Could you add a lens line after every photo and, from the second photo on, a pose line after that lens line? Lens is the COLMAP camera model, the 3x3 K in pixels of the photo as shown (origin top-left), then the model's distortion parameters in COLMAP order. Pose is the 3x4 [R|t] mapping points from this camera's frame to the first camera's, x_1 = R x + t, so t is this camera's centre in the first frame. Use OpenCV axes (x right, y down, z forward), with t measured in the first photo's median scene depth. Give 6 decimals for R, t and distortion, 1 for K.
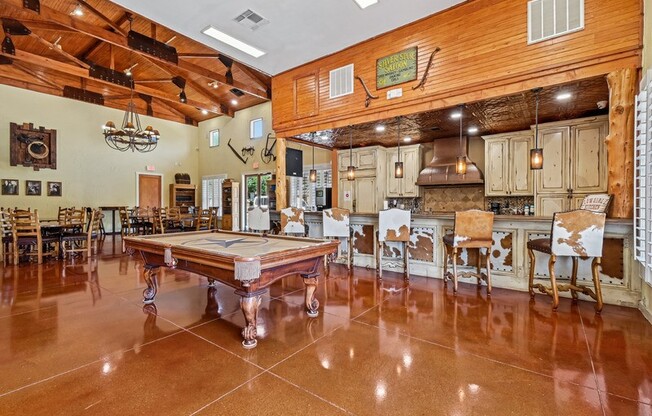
lens RADIAL K [[296.4, 0, 320.8], [0, 296.4, 205.9], [0, 0, 1]] dist [0.001184, -0.000160]
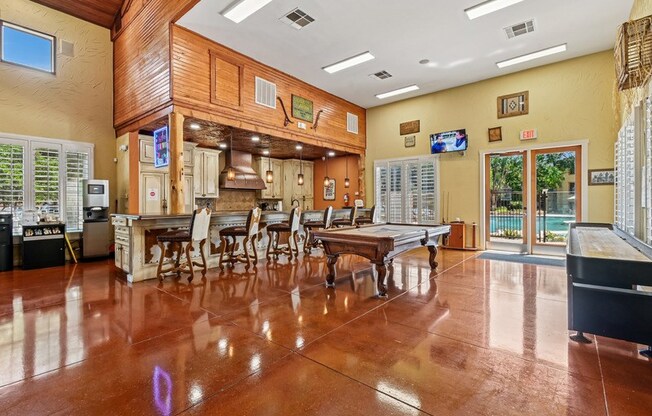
lens RADIAL K [[296.4, 0, 321.5], [0, 296.4, 204.6], [0, 0, 1]] dist [0.001184, -0.000160]
pose [[0.042005, -0.001819, 0.999116, -1.070697], [0.013796, 0.999904, 0.001241, -0.000967], [-0.999022, 0.013732, 0.042026, 0.781885]]
